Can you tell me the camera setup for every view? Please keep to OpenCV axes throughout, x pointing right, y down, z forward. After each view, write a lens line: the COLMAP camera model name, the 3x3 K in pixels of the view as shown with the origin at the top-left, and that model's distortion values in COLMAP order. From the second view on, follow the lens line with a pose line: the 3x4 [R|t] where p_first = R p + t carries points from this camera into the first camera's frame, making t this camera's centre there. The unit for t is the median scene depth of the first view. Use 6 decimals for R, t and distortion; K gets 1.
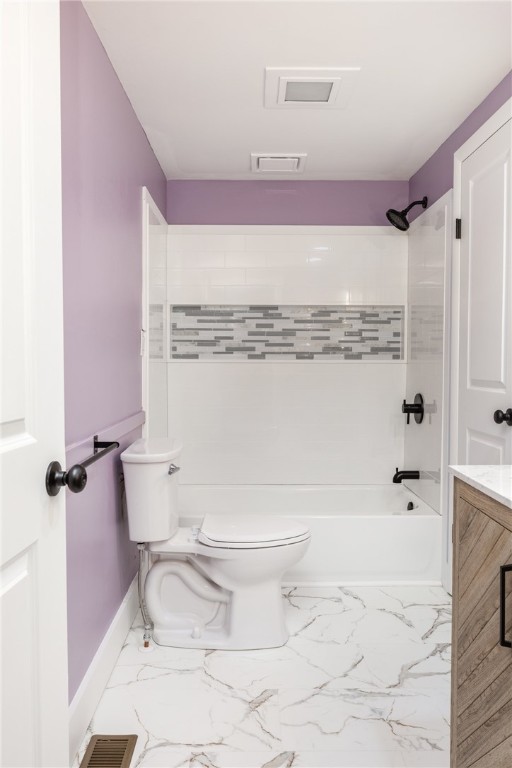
lens RADIAL K [[595.1, 0, 254.7], [0, 595.1, 377.7], [0, 0, 1]] dist [0.004046, -0.004488]
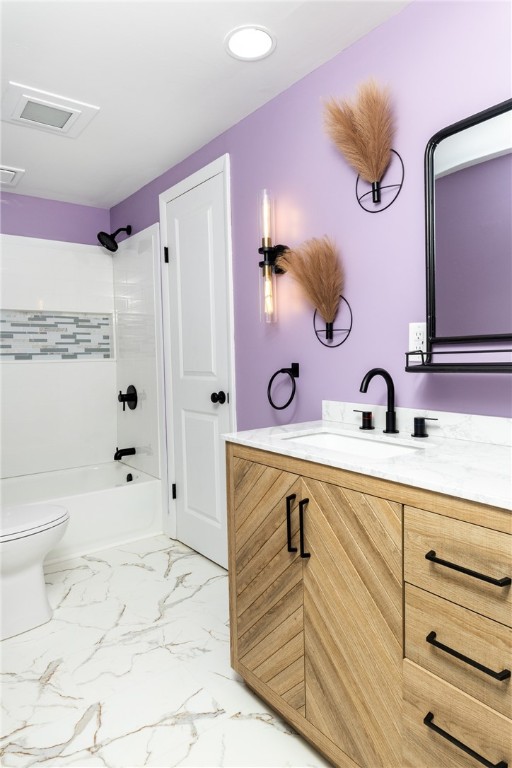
lens RADIAL K [[484.4, 0, 262.4], [0, 484.4, 379.1], [0, 0, 1]] dist [0.011893, -0.002646]
pose [[0.802552, -0.048516, 0.594607, -0.103177], [0.041819, 0.998811, 0.025052, 0.000098], [-0.595115, 0.004760, 0.803626, 0.030534]]
